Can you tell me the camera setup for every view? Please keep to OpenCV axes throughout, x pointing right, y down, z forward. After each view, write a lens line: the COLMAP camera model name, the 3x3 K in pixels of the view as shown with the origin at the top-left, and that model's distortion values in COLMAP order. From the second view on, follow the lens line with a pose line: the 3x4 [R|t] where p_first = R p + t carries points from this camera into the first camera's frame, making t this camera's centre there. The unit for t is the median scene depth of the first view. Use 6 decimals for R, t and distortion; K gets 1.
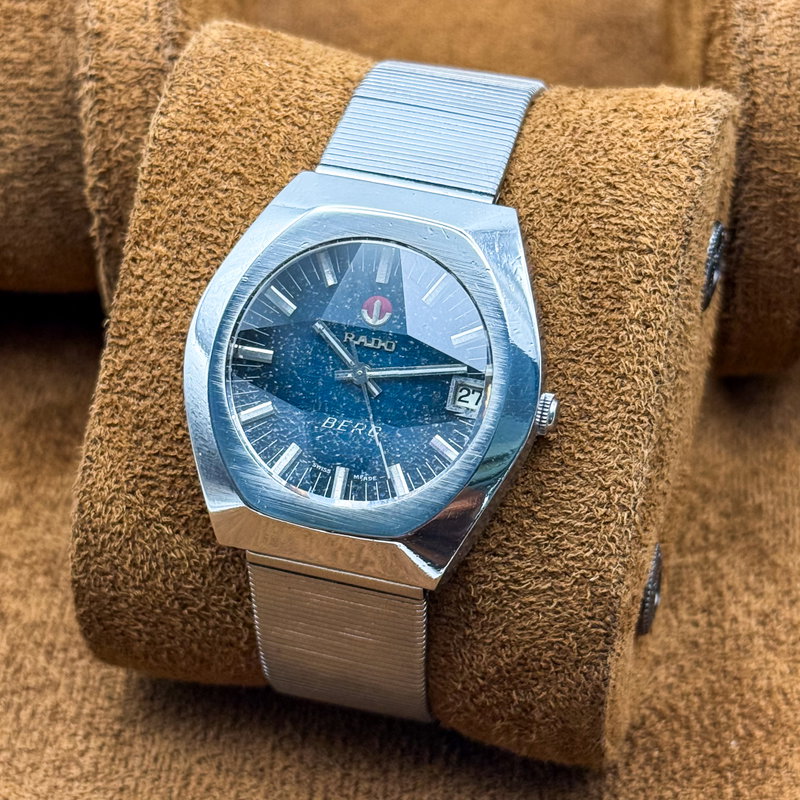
lens RADIAL K [[2170.6, 0, 400.9], [0, 2170.6, 374.8], [0, 0, 1]] dist [0.229907, 0.000000]
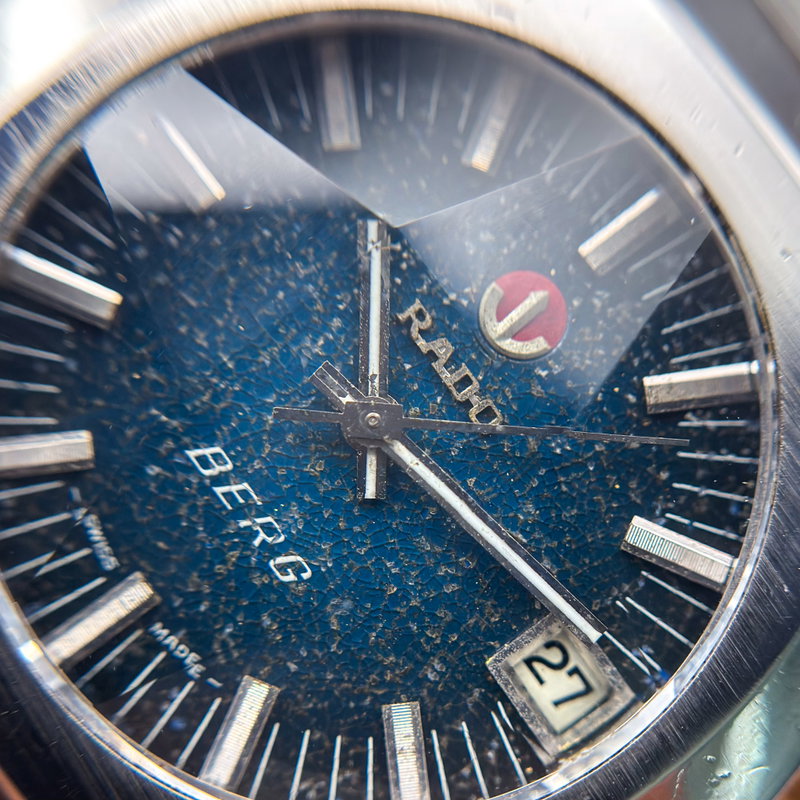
lens RADIAL K [[2098.6, 0, 407.9], [0, 2098.6, 400.0], [0, 0, 1]] dist [0.926026, 0.000000]
pose [[0.737215, 0.667022, 0.107680, -0.050671], [-0.674880, 0.734600, 0.069999, -0.029271], [-0.032411, -0.124275, 0.991718, 0.635678]]
